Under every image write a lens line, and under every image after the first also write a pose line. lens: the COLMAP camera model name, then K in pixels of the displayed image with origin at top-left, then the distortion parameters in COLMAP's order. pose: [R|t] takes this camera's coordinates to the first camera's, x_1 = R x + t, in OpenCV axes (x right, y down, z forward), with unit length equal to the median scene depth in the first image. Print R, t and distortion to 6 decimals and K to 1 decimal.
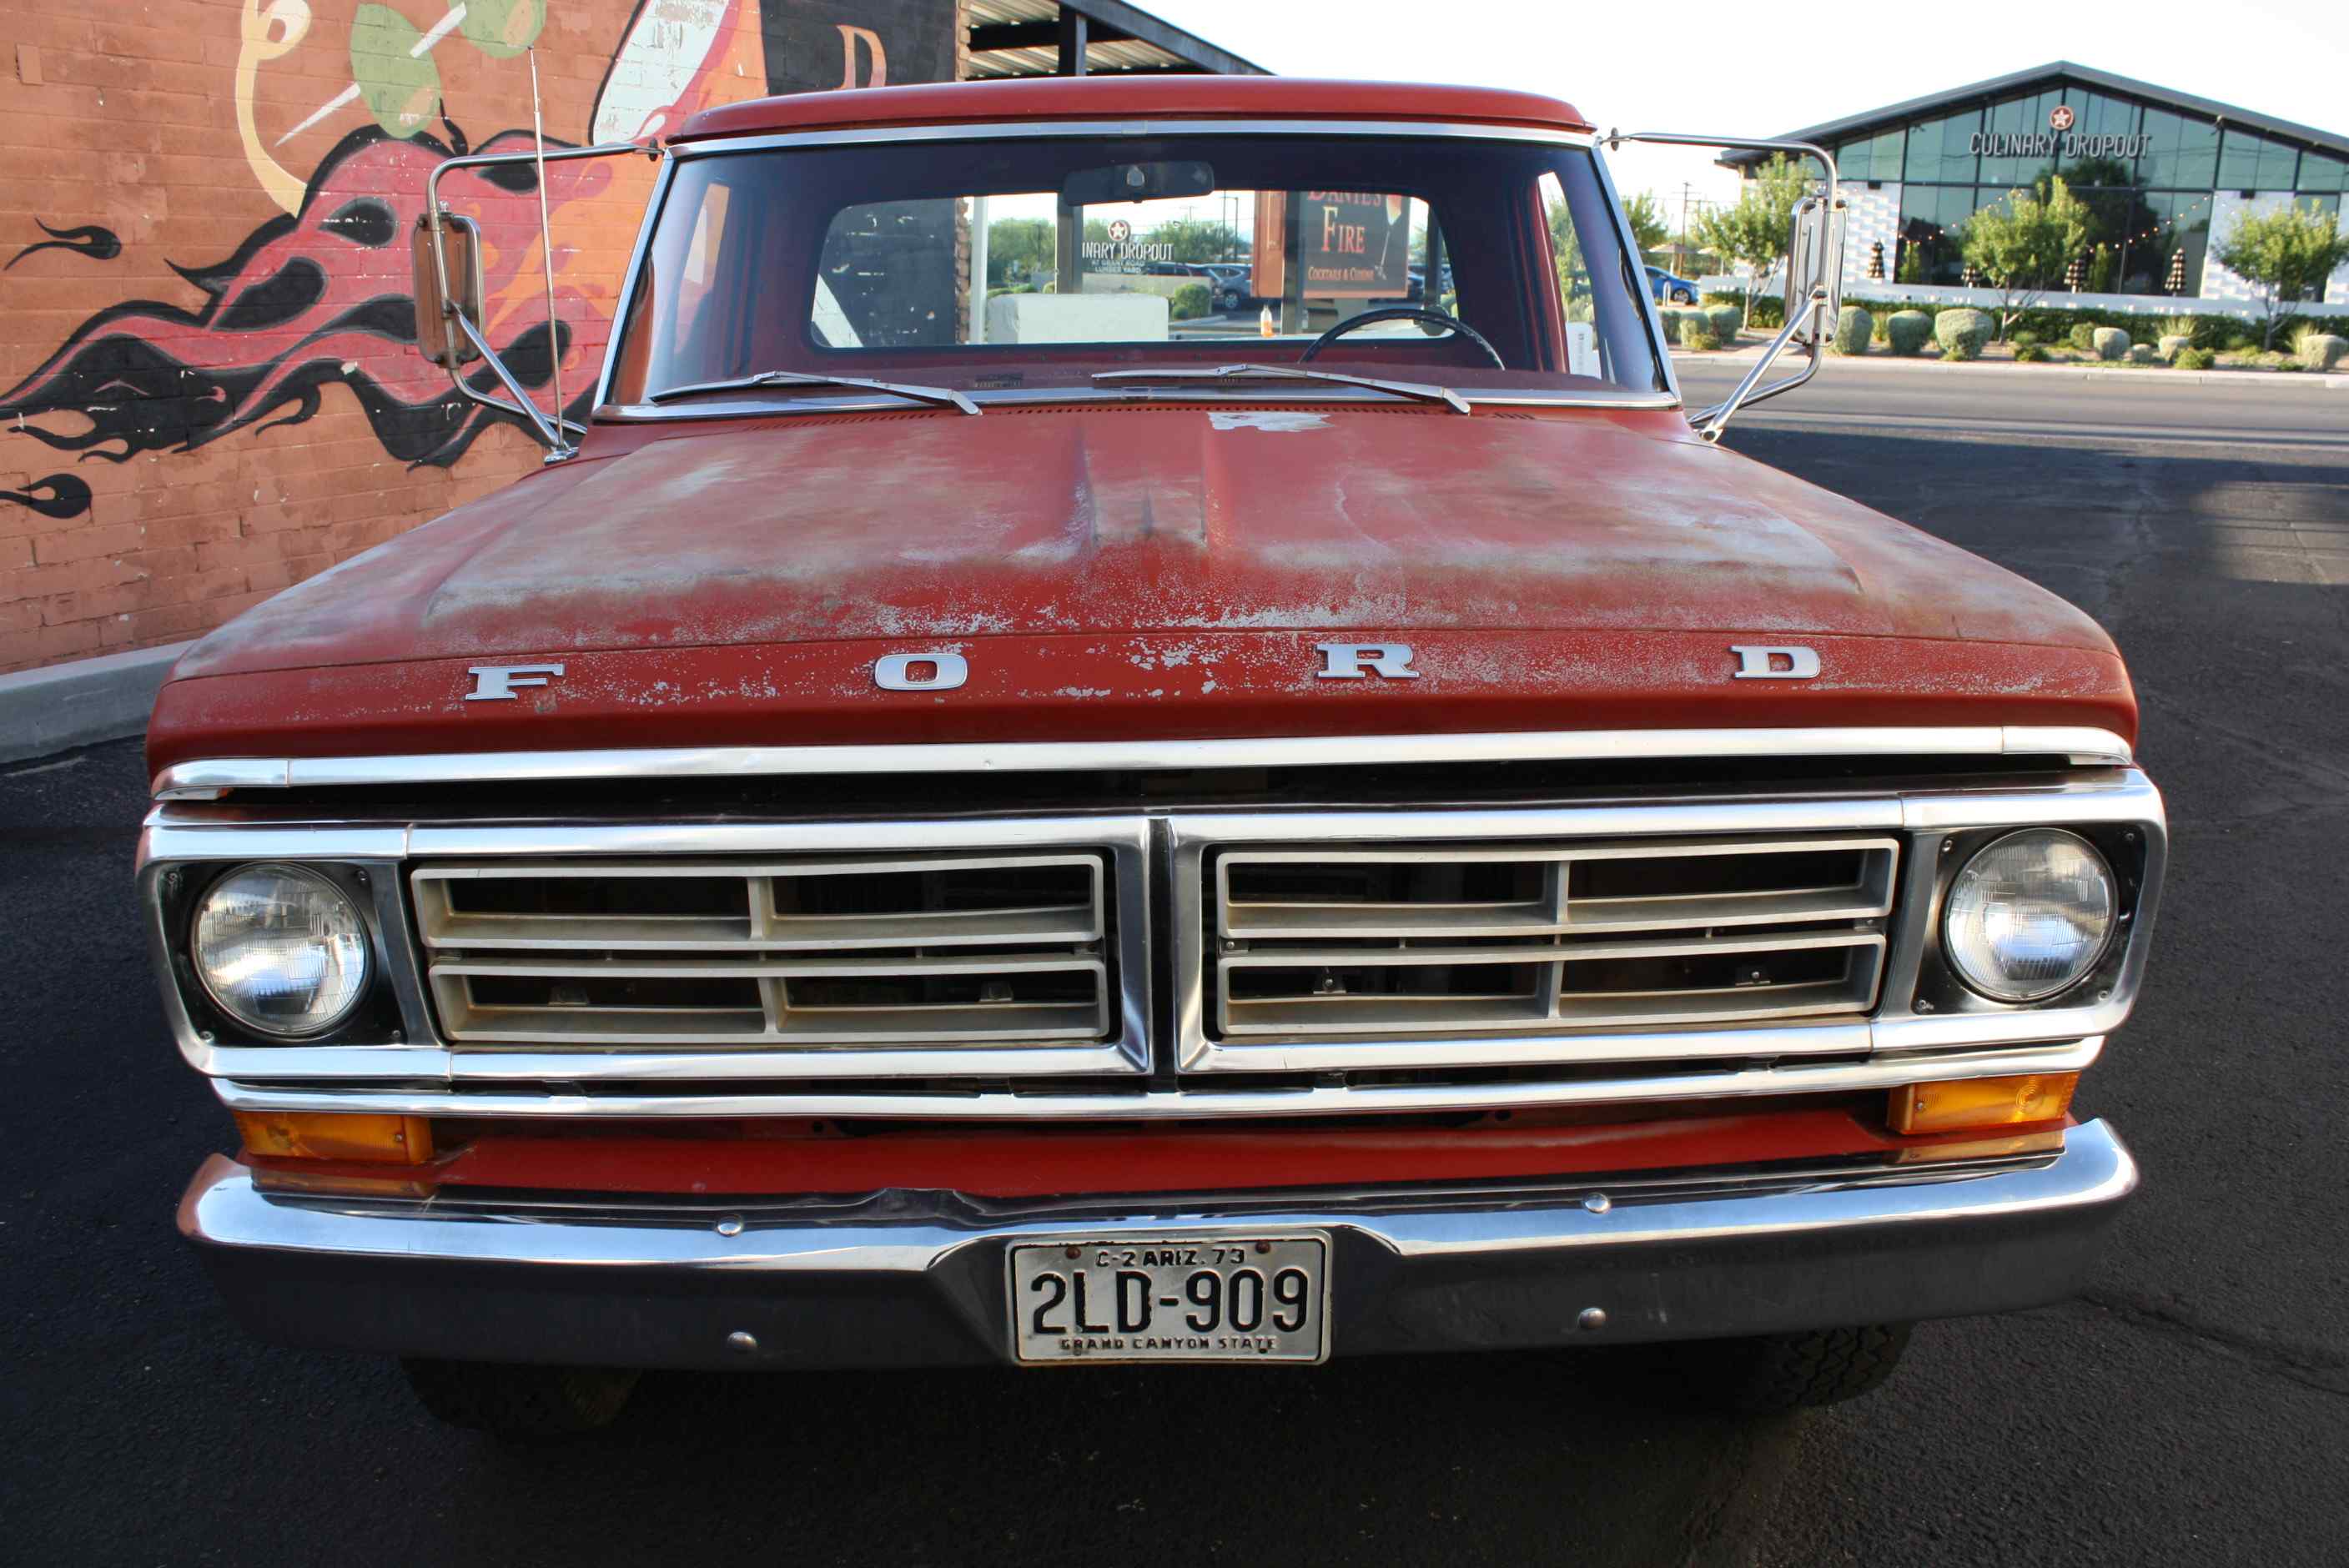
lens RADIAL K [[1964.7, 0, 1174.4], [0, 1964.7, 775.2], [0, 0, 1]] dist [-0.160505, 0.134429]
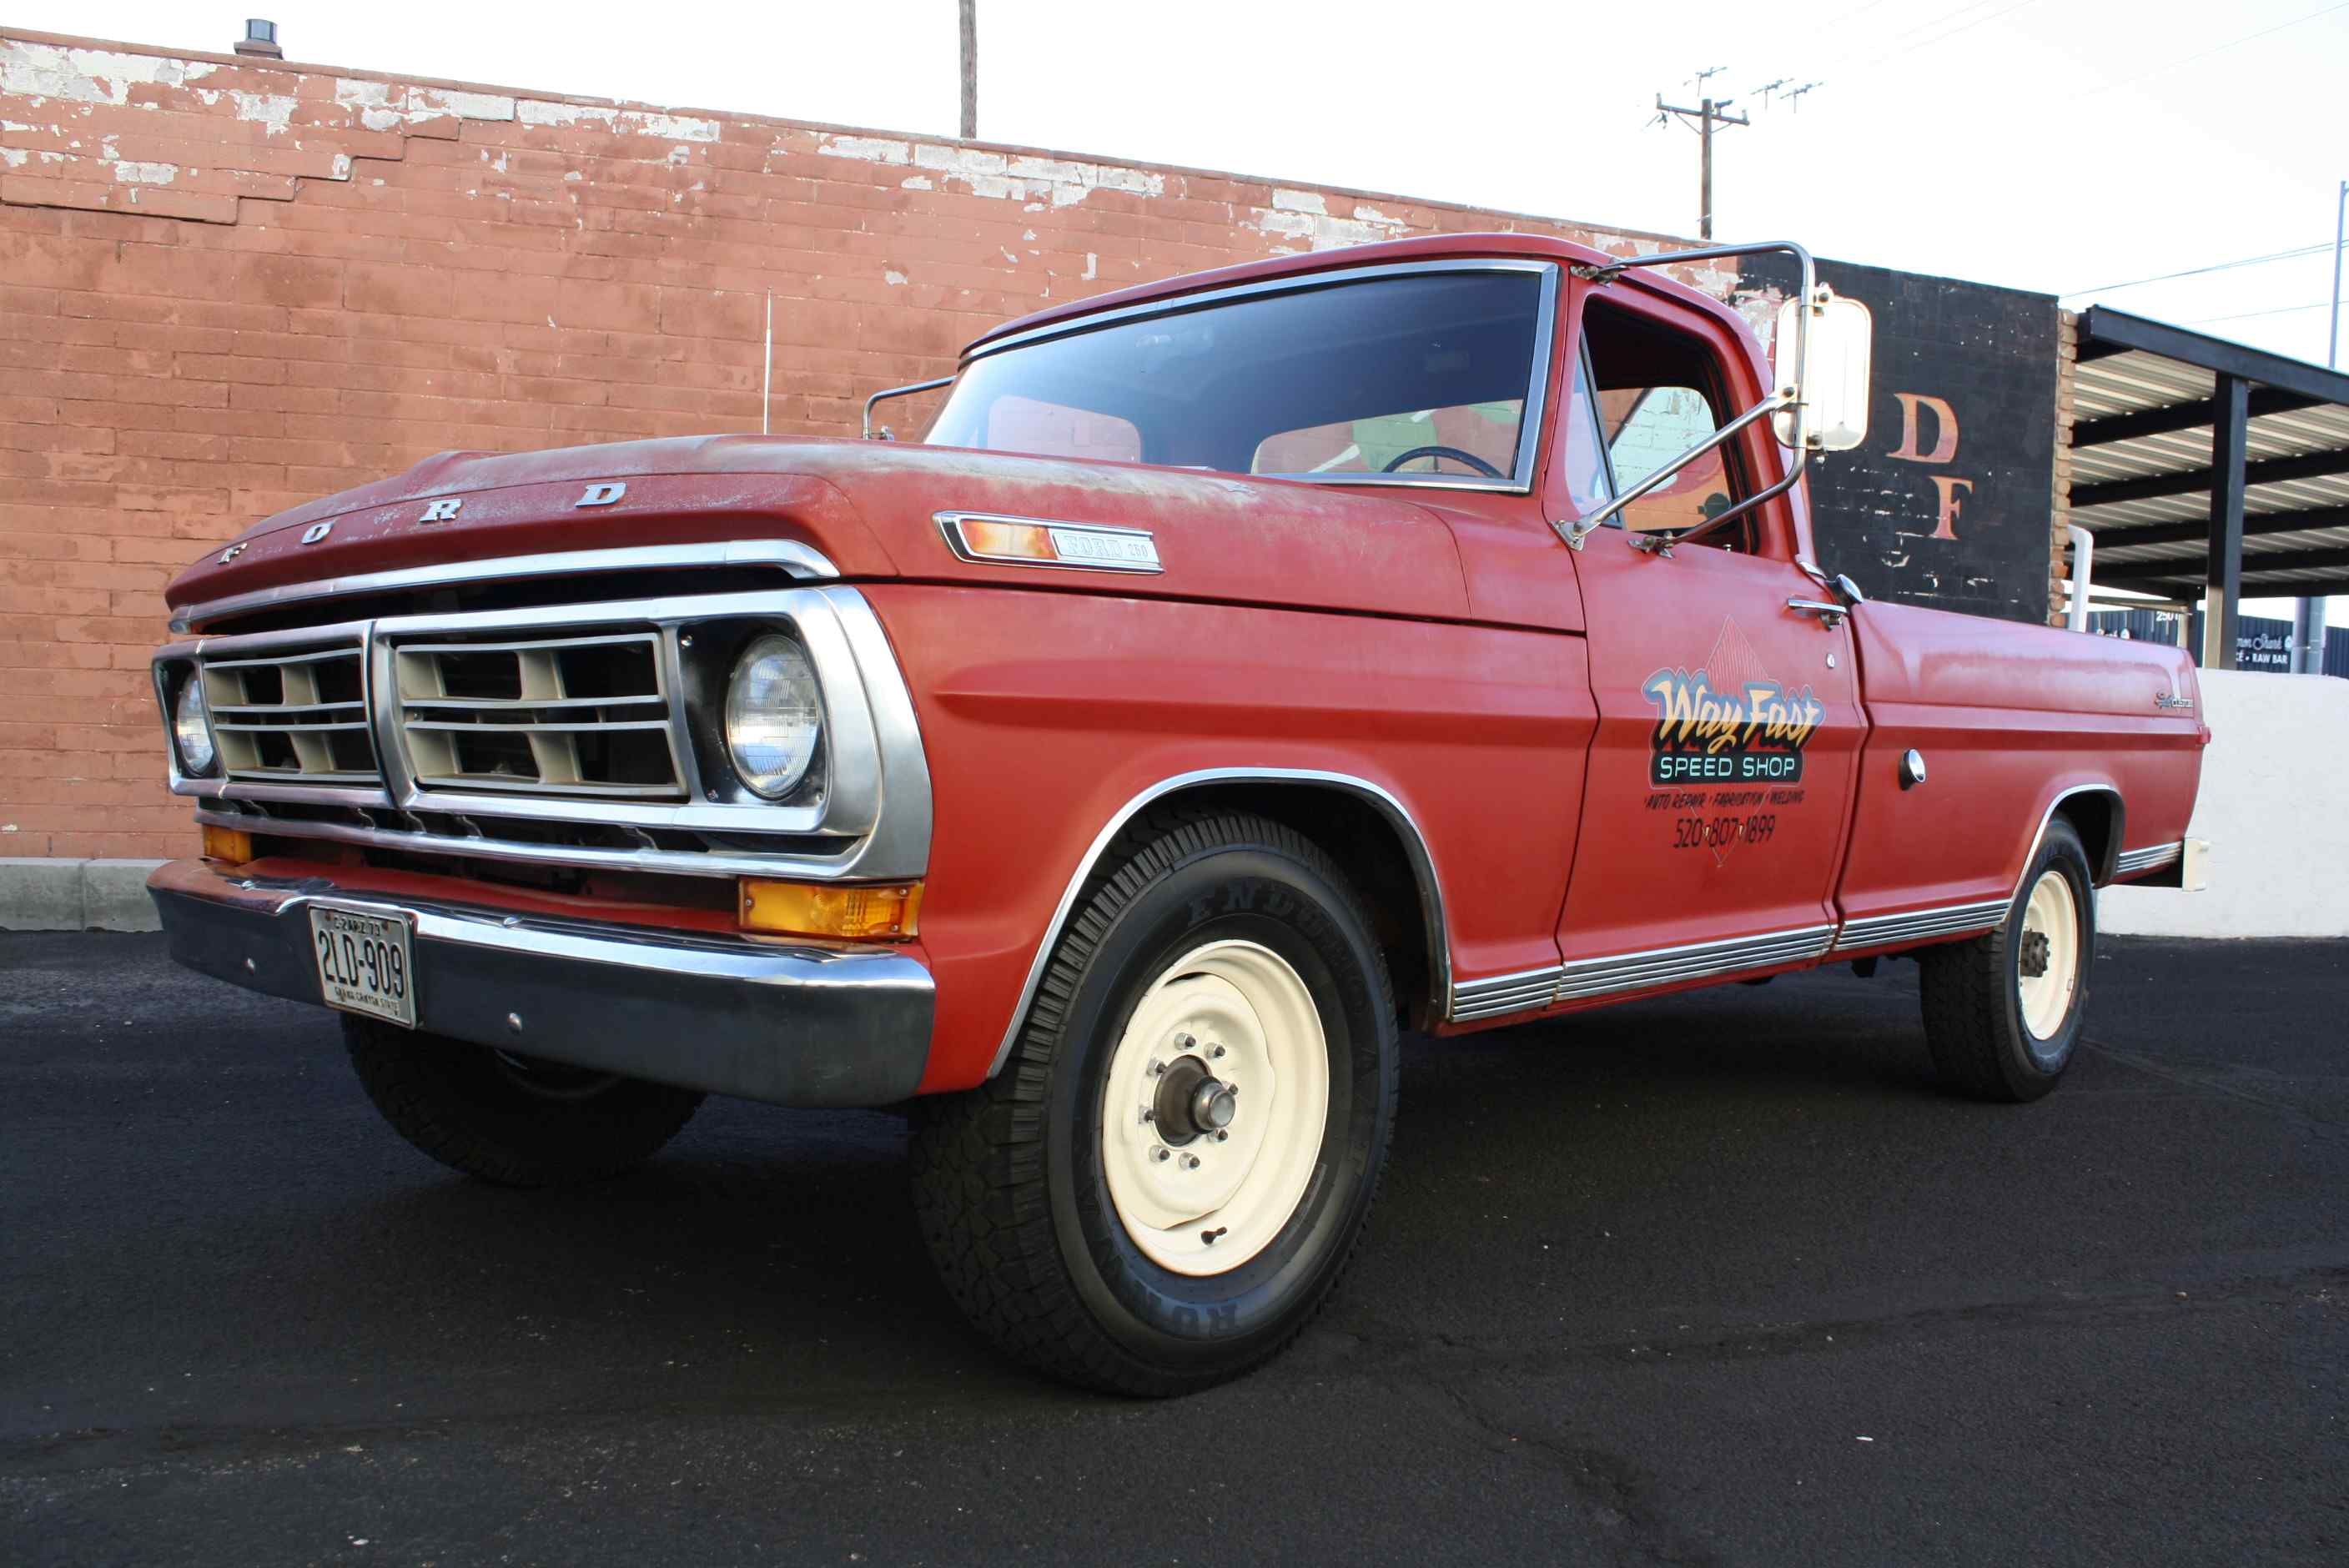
lens RADIAL K [[1964.7, 0, 1207.6], [0, 1964.7, 783.4], [0, 0, 1]] dist [-0.160505, 0.134429]
pose [[0.729778, 0.034441, -0.682816, 1.415742], [-0.192043, 0.968847, -0.156382, 0.241061], [0.656159, 0.245254, 0.713657, 0.358643]]
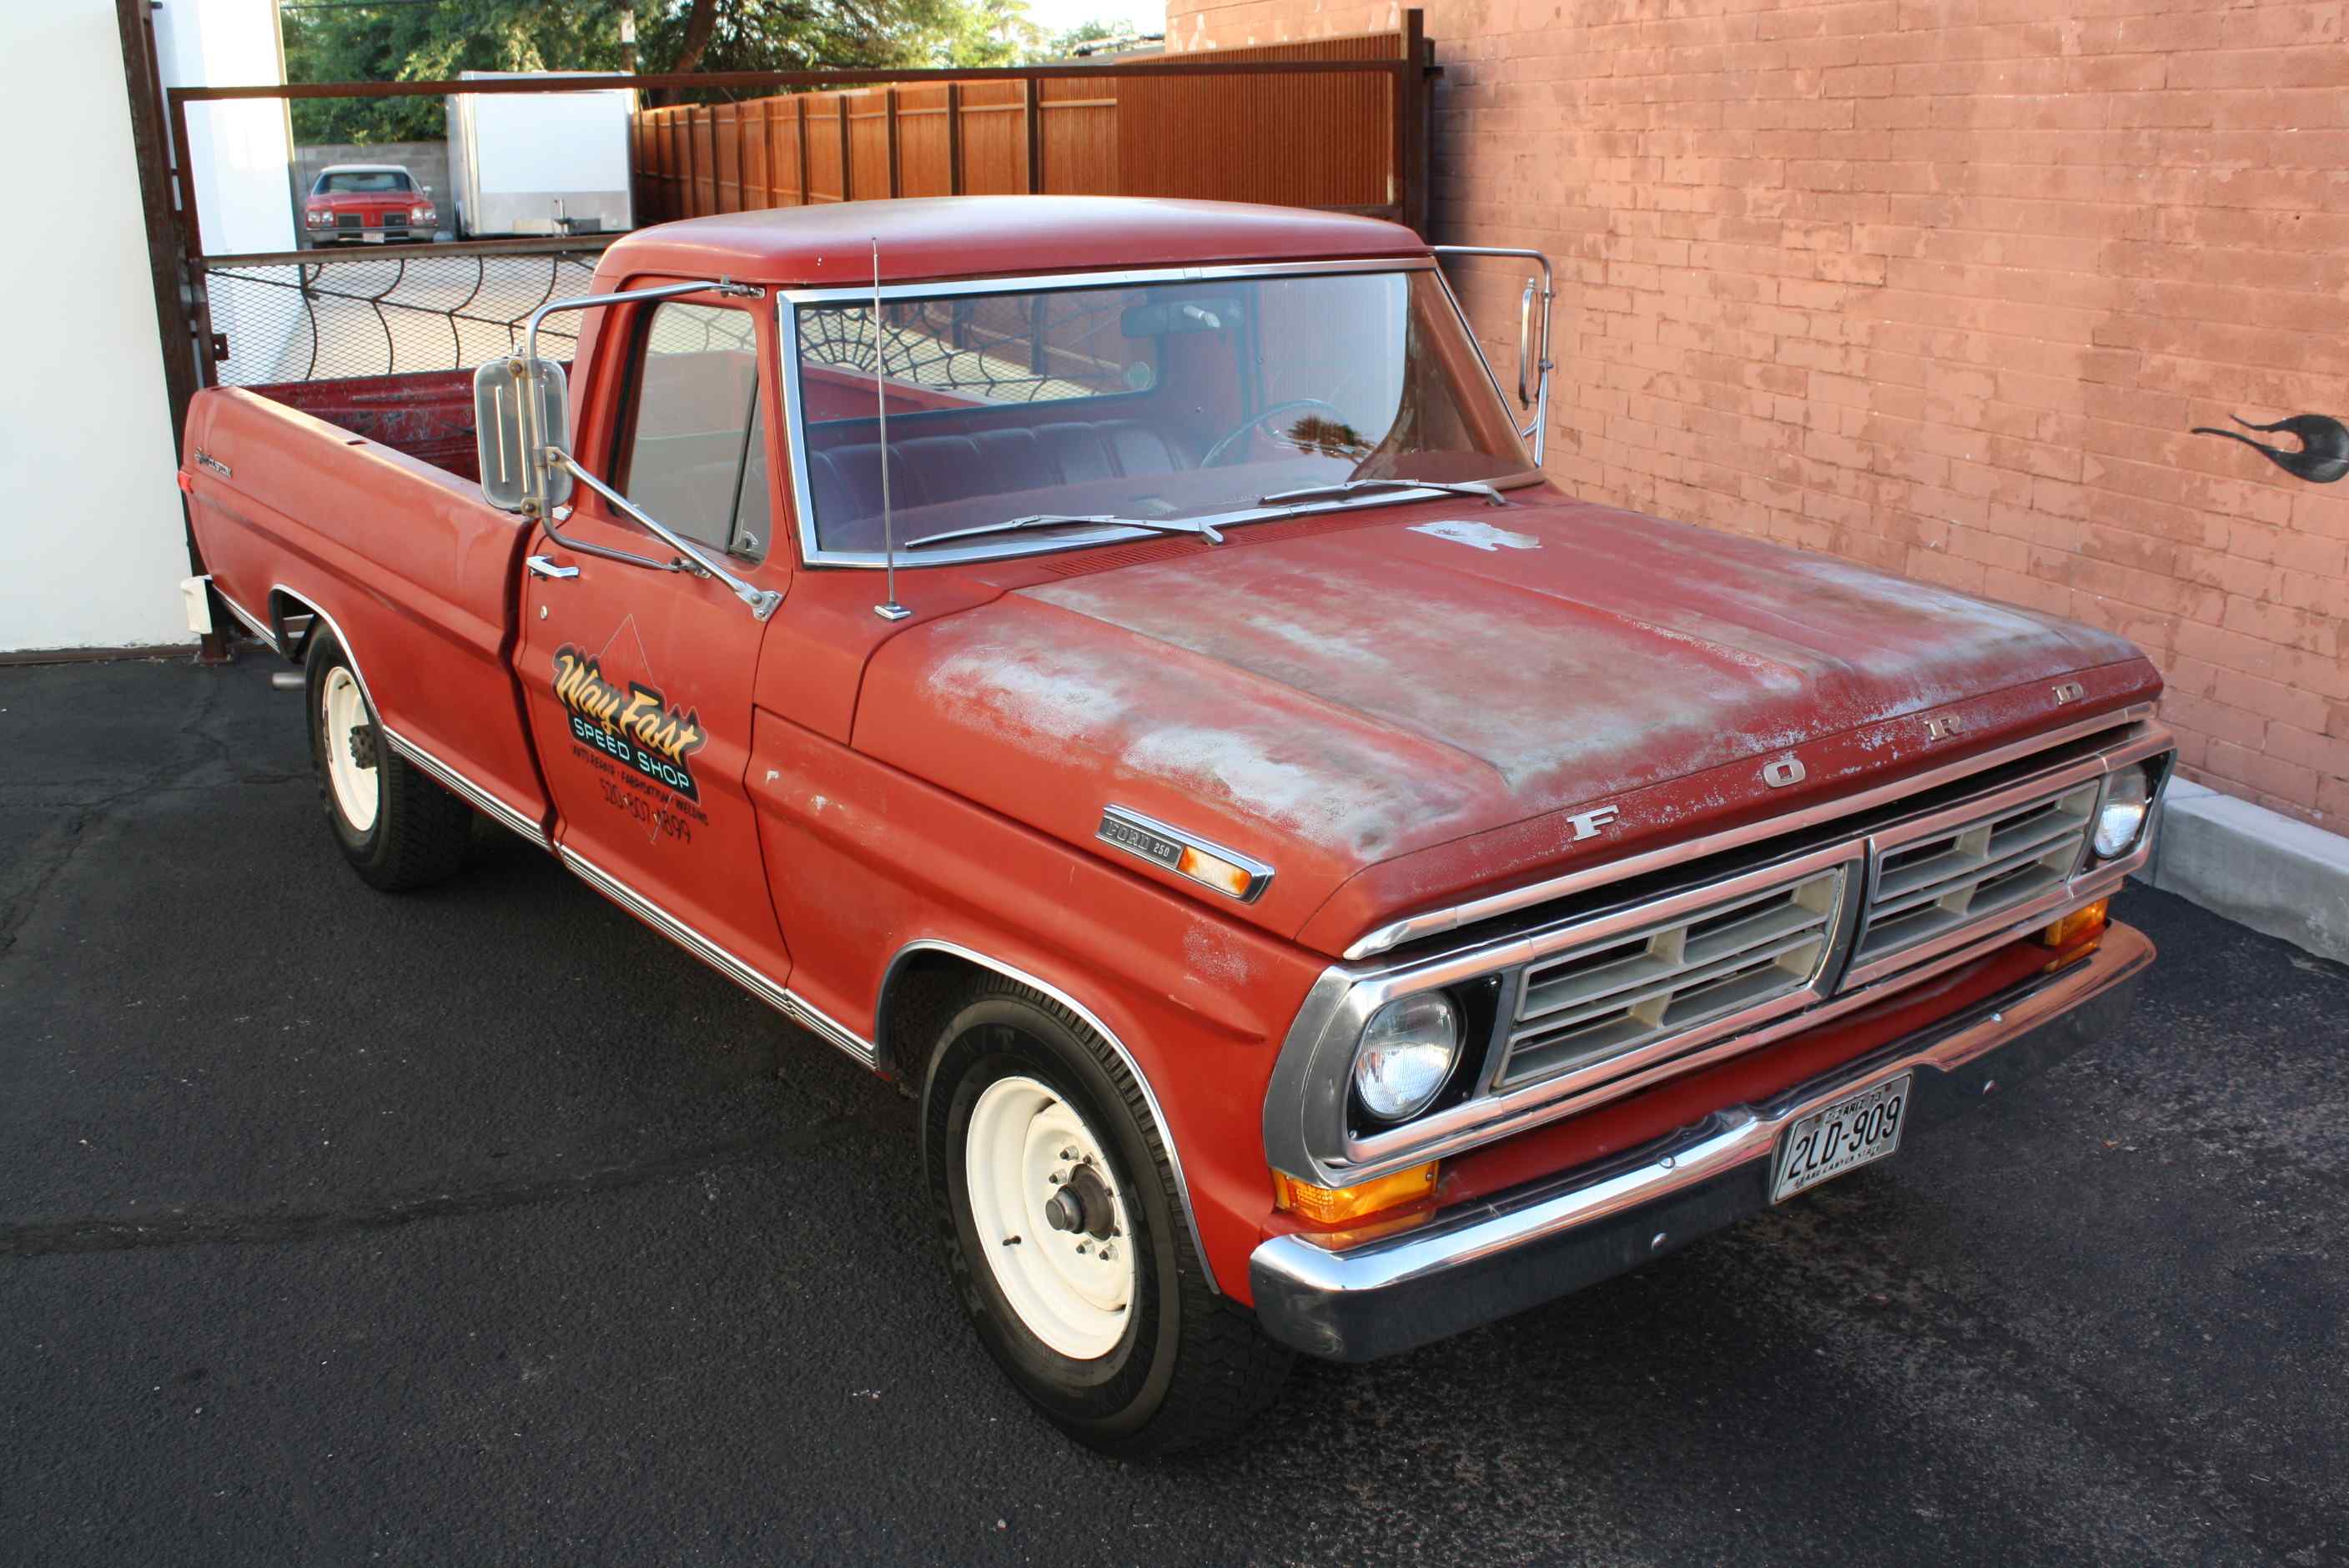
lens RADIAL K [[2226.6, 0, 1186.7], [0, 2226.6, 806.9], [0, 0, 1]] dist [-0.086758, 0.000000]
pose [[-0.688854, 0.201228, -0.696411, 1.025611], [-0.181514, 0.882212, 0.434459, -1.173822], [0.701807, 0.425688, -0.571189, 3.609665]]
